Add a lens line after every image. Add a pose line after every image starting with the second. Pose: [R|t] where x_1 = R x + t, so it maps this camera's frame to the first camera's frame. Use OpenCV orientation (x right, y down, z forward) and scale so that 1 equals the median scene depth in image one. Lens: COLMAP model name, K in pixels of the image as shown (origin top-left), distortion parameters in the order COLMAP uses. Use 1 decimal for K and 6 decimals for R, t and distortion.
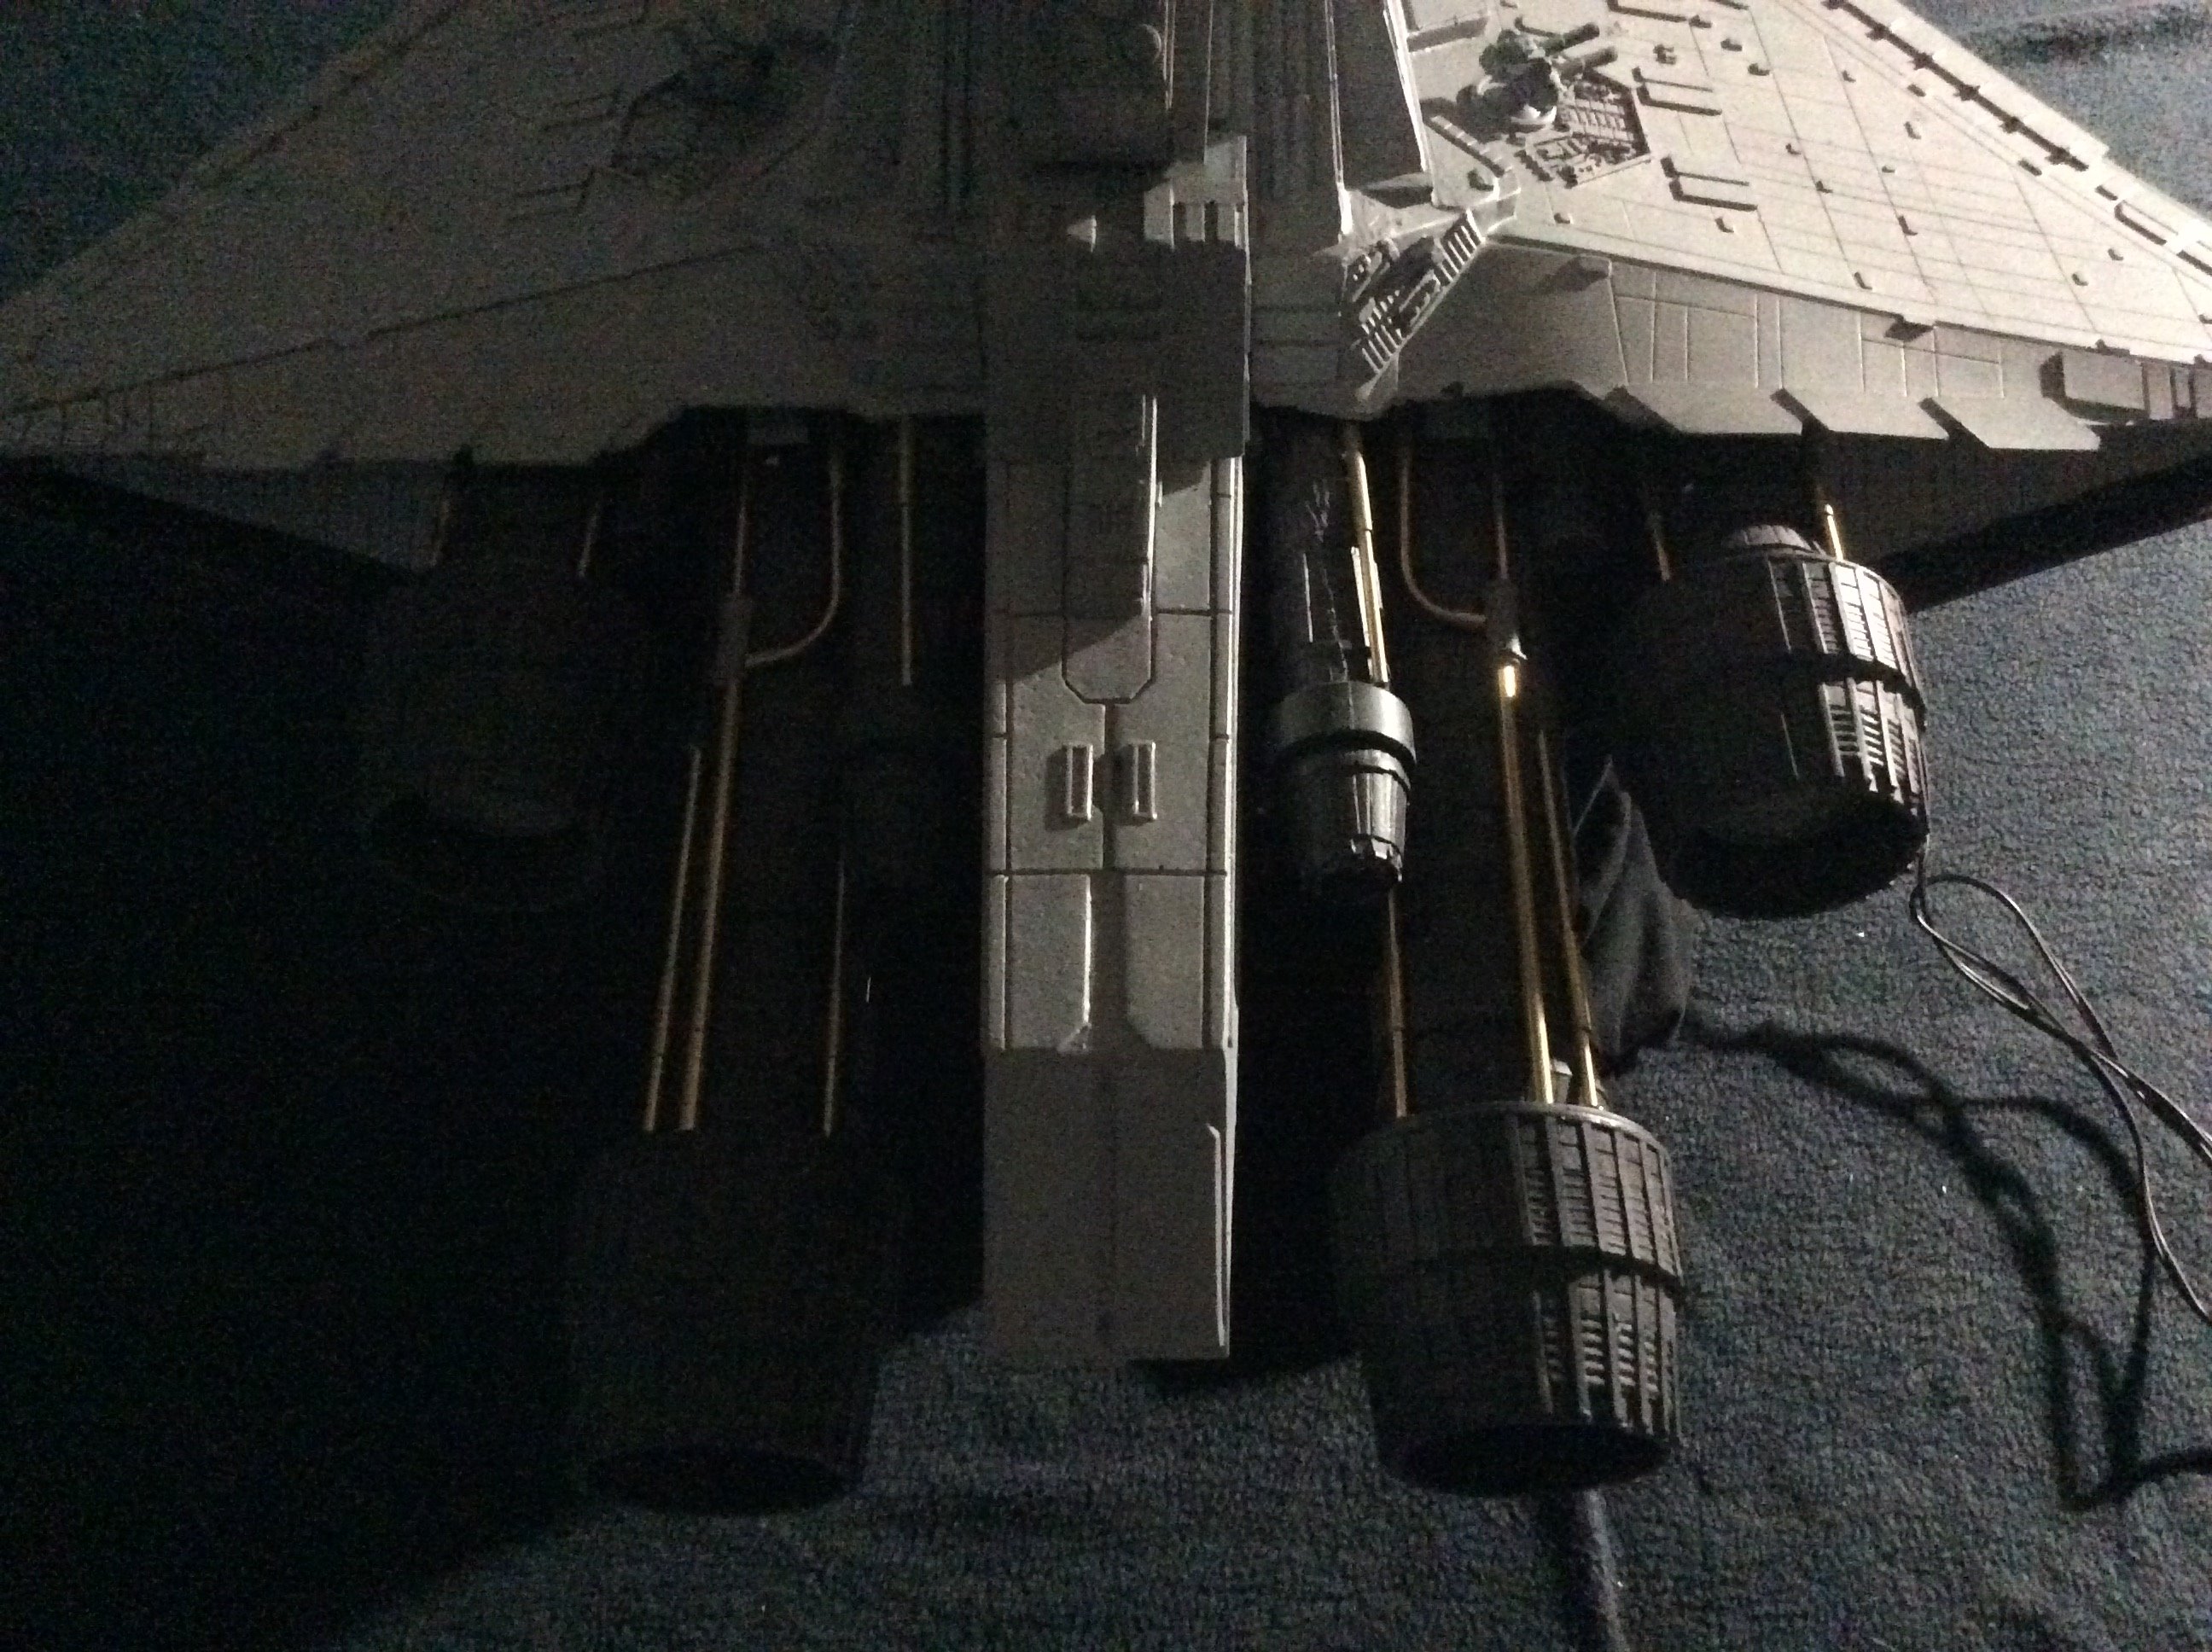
lens RADIAL K [[2074.2, 0, 1118.1], [0, 2074.2, 831.5], [0, 0, 1]] dist [0.153309, -0.324465]
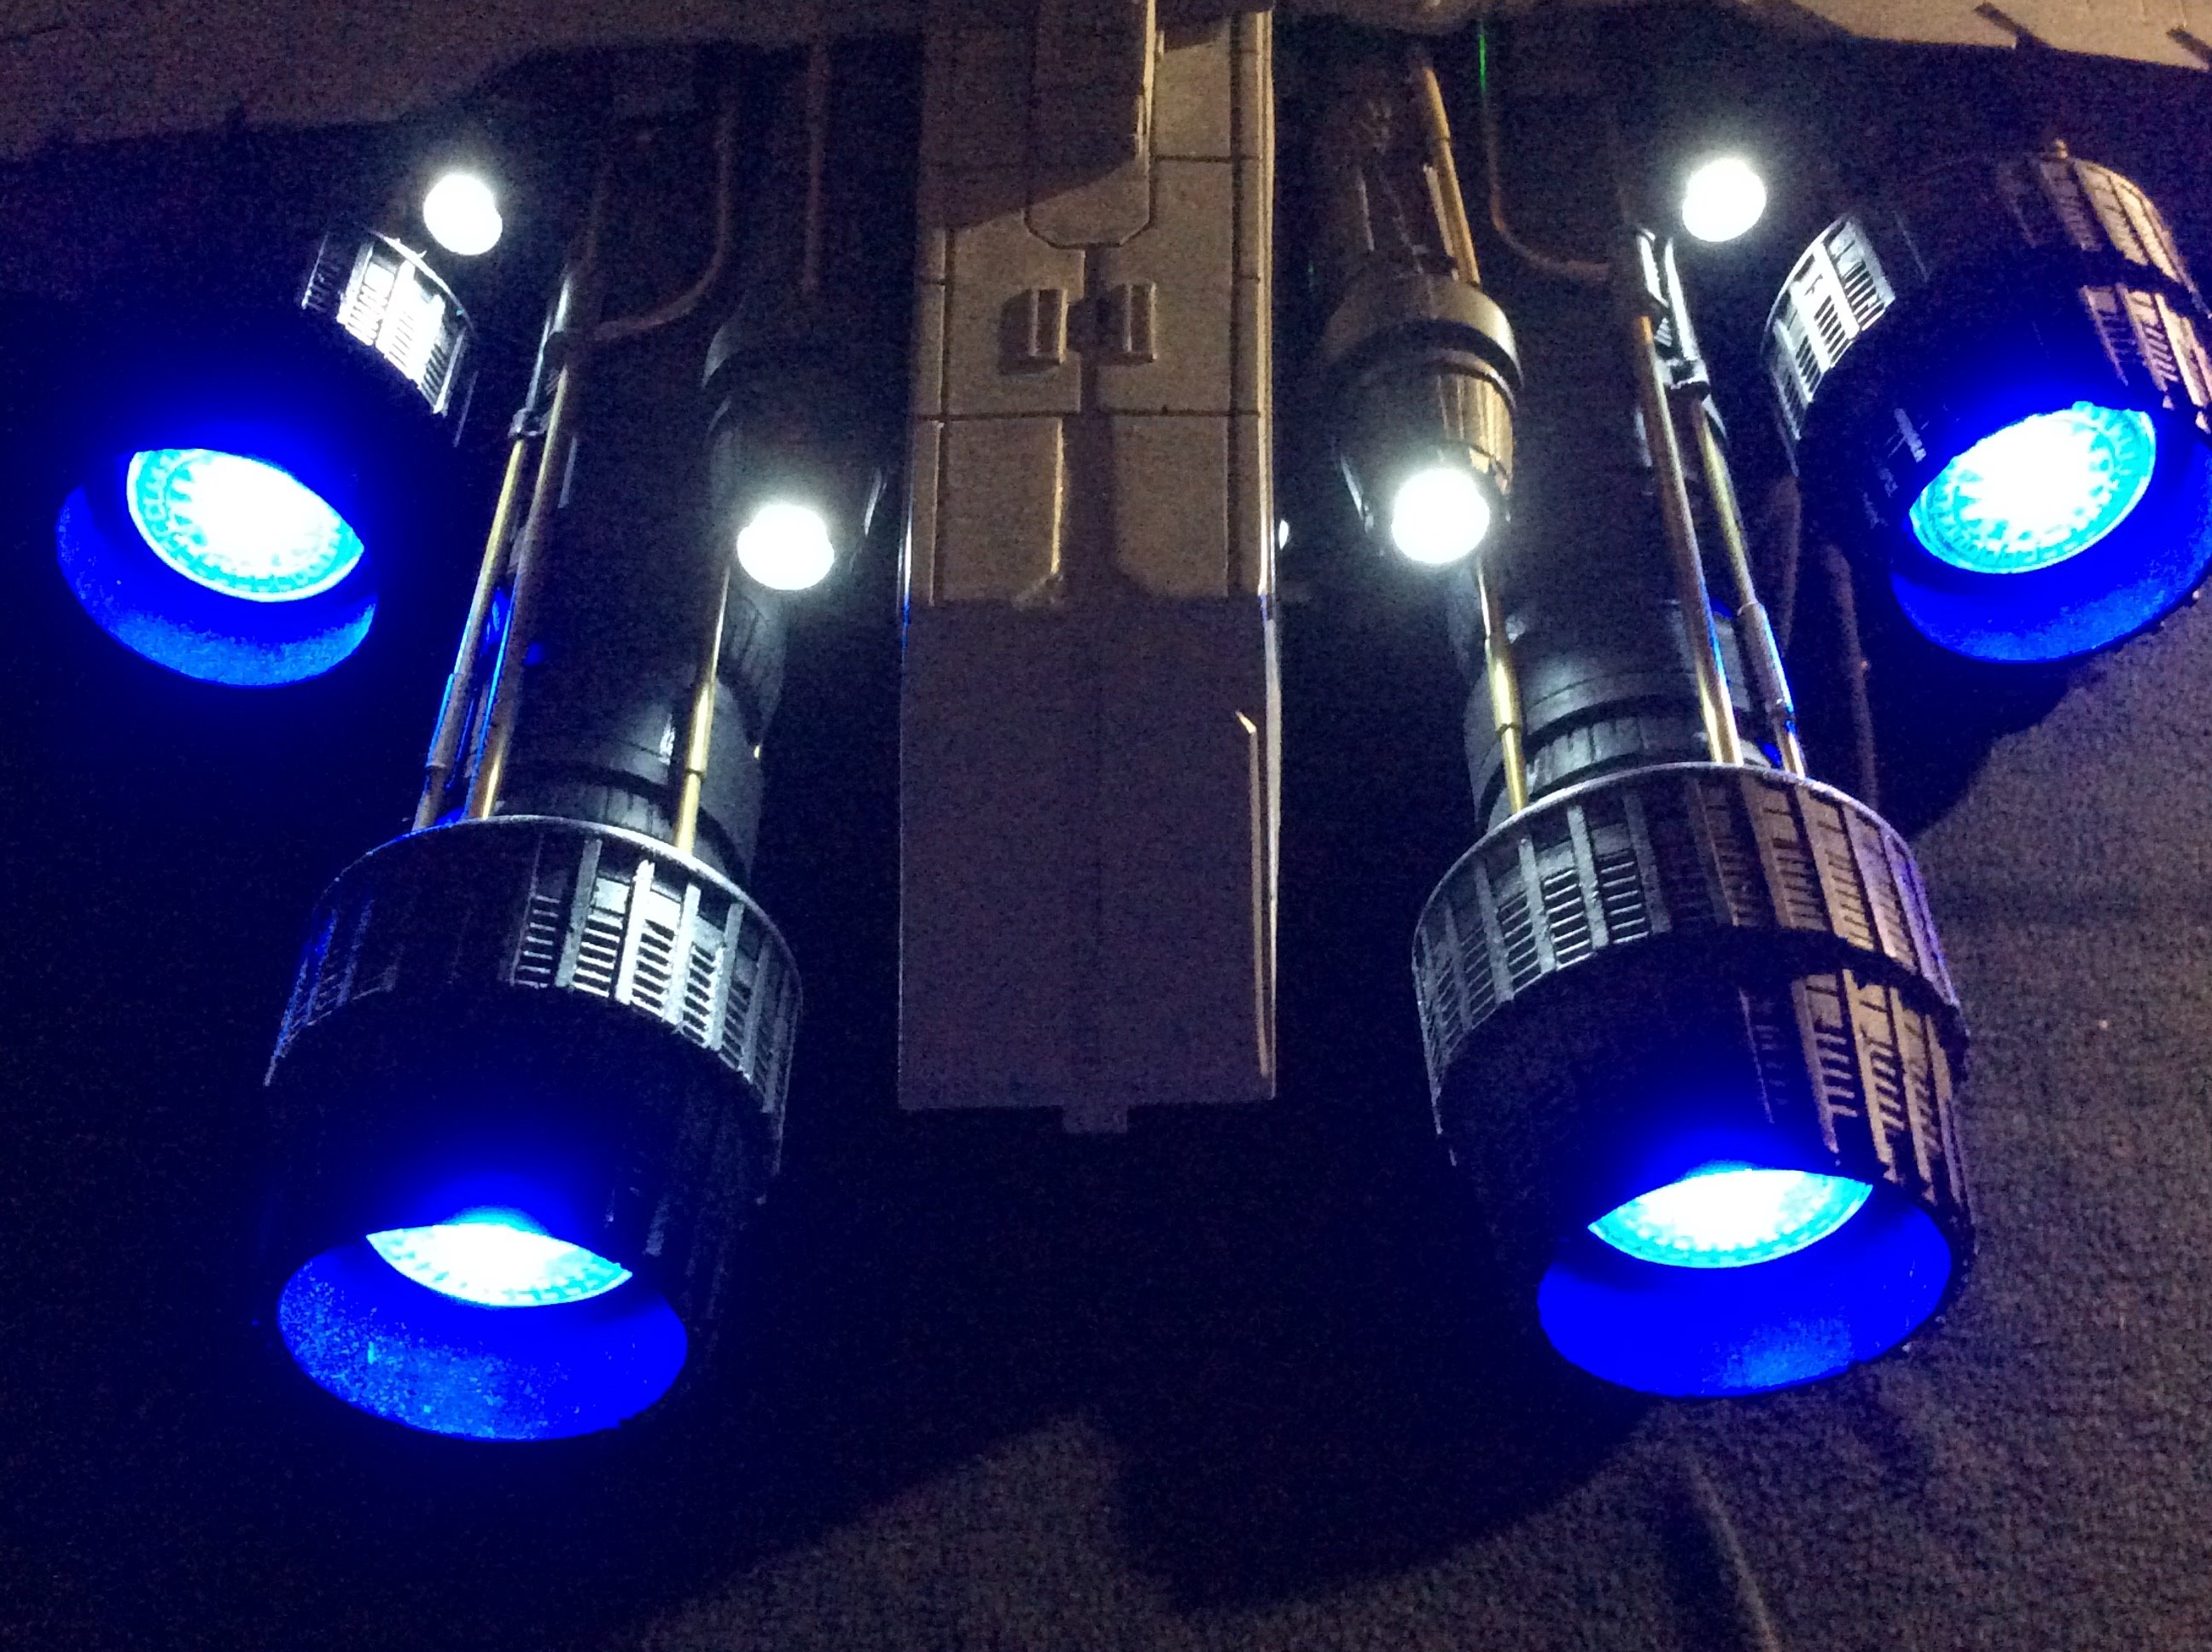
lens RADIAL K [[2464.0, 0, 1114.7], [0, 2464.0, 822.8], [0, 0, 1]] dist [0.155549, -0.350383]
pose [[0.999974, -0.006680, -0.002675, 0.004218], [0.006031, 0.980832, -0.194763, 0.258131], [0.003924, 0.194741, 0.980847, 0.182217]]
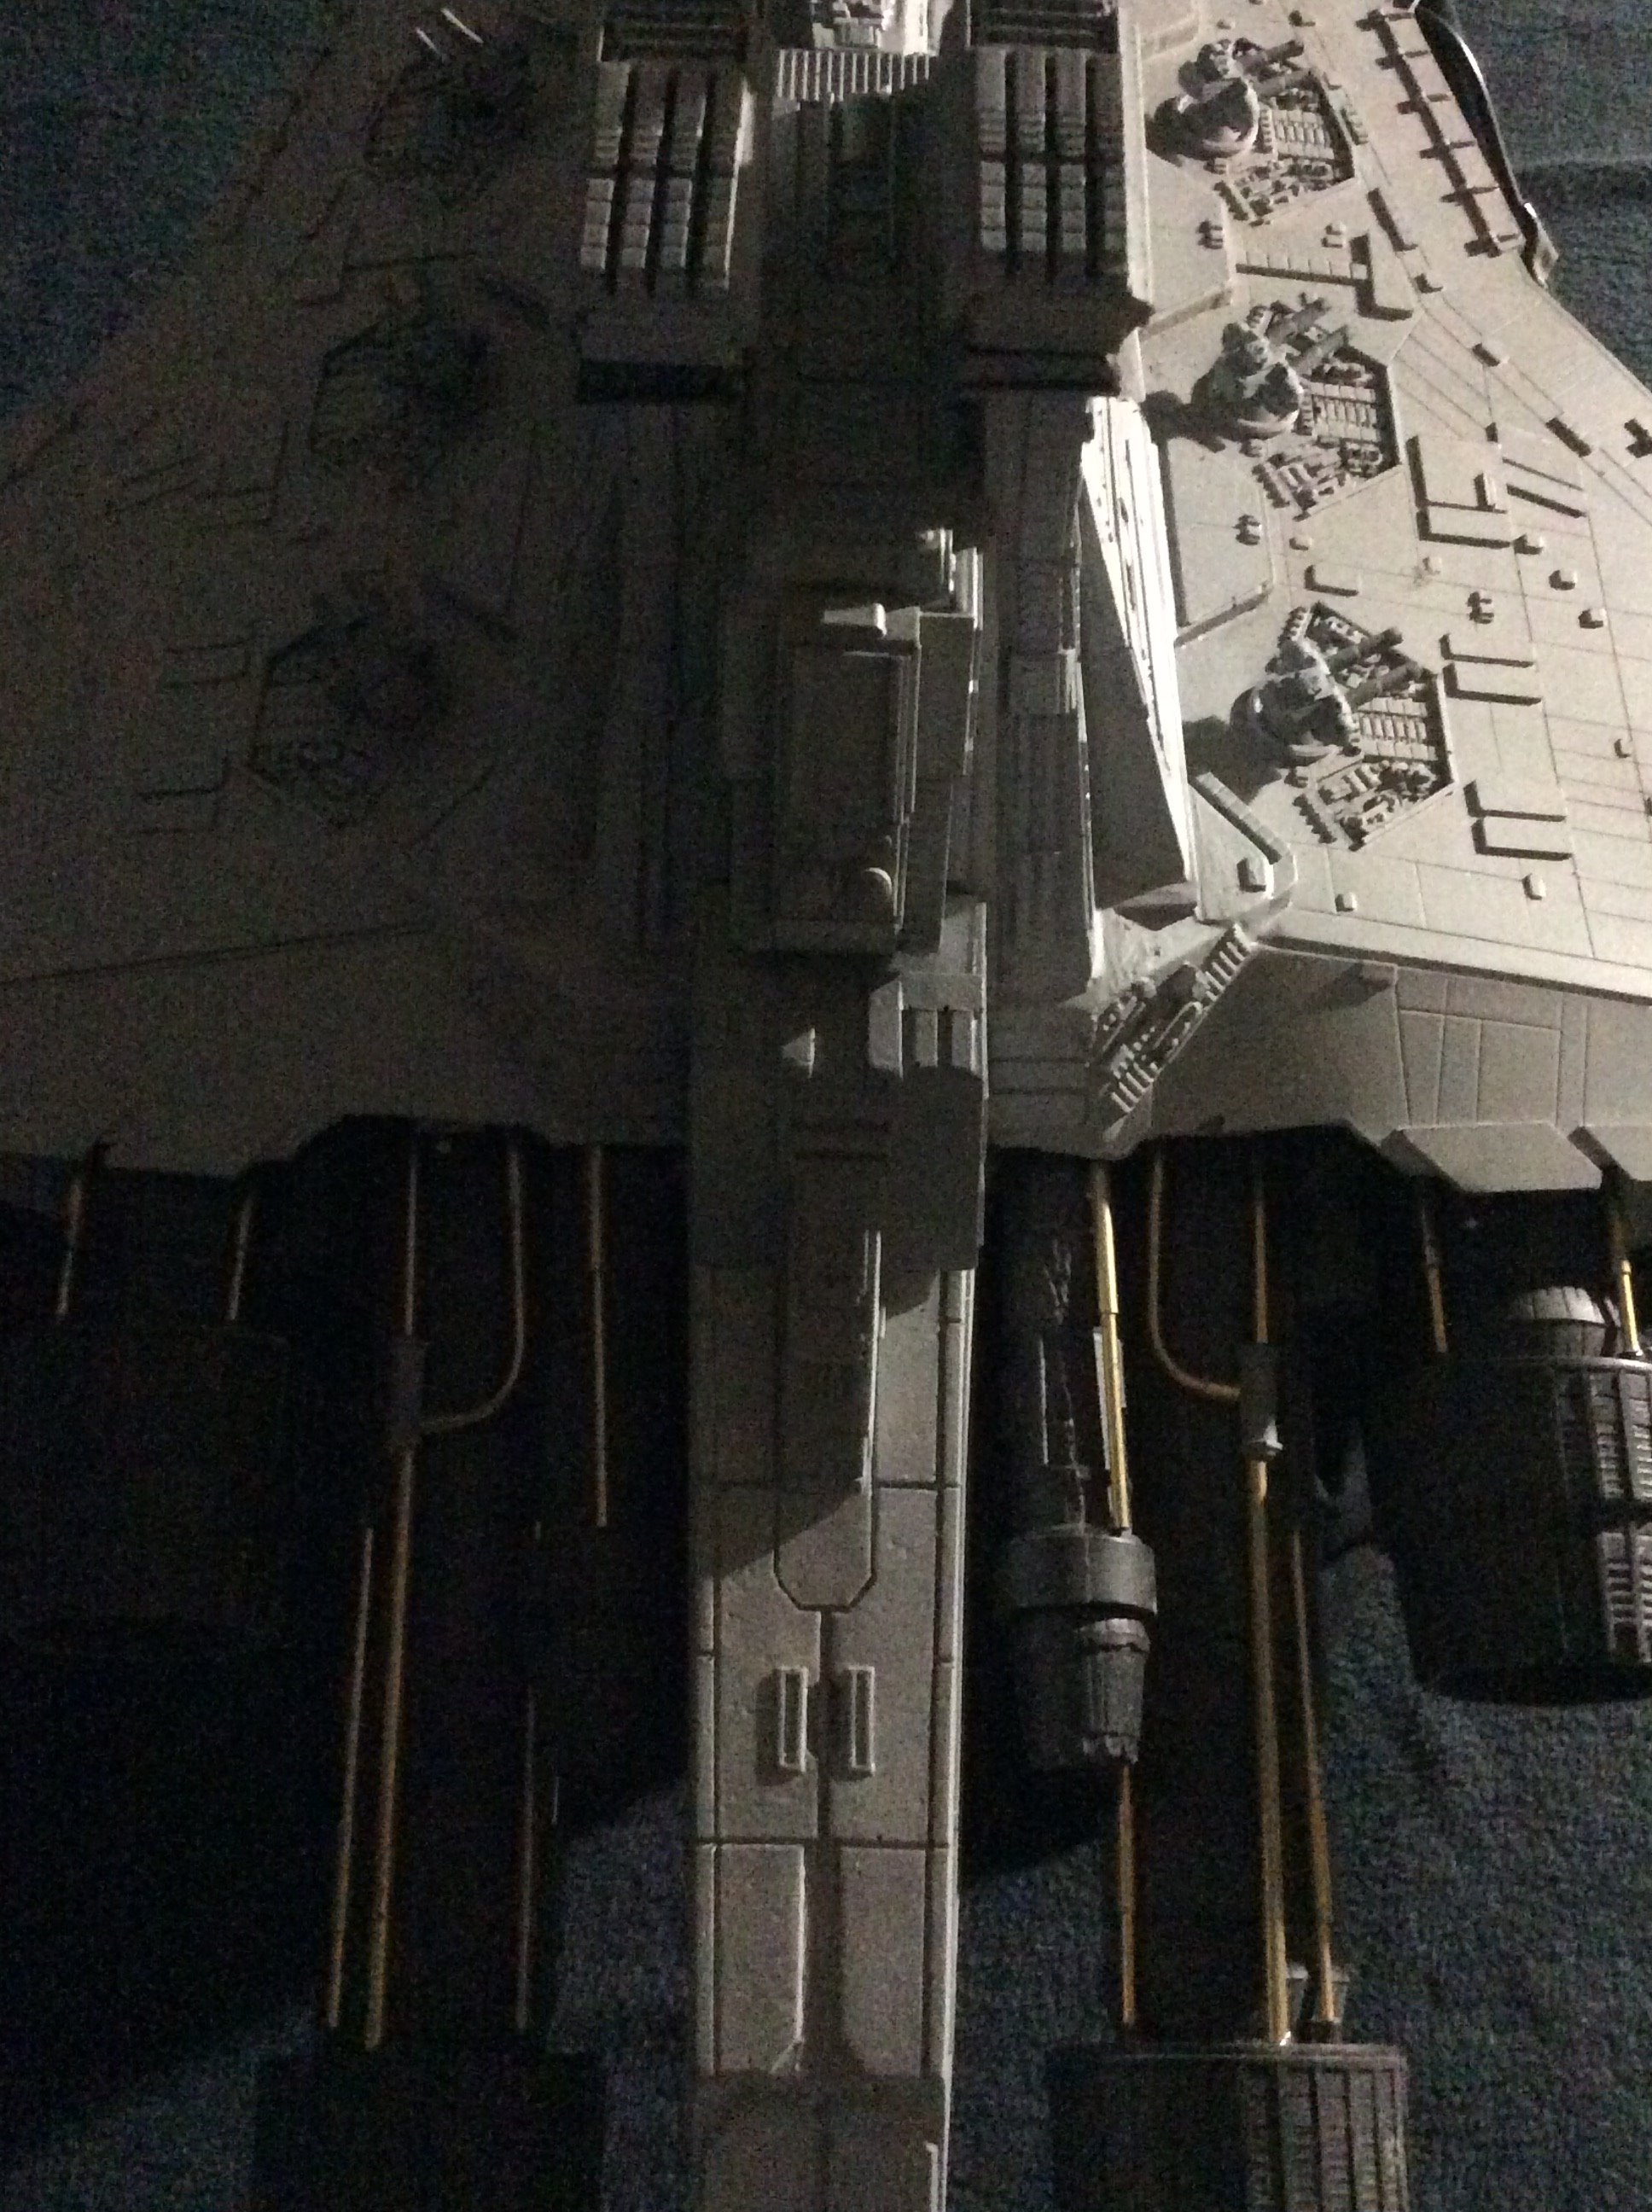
lens RADIAL K [[2464.0, 0, 826.0], [0, 2464.0, 1106.0], [0, 0, 1]] dist [0.155549, -0.350383]
pose [[0.999918, 0.010356, 0.007523, -0.012677], [-0.011611, 0.981205, 0.192617, -0.431687], [-0.005387, -0.192689, 0.981245, -0.031587]]
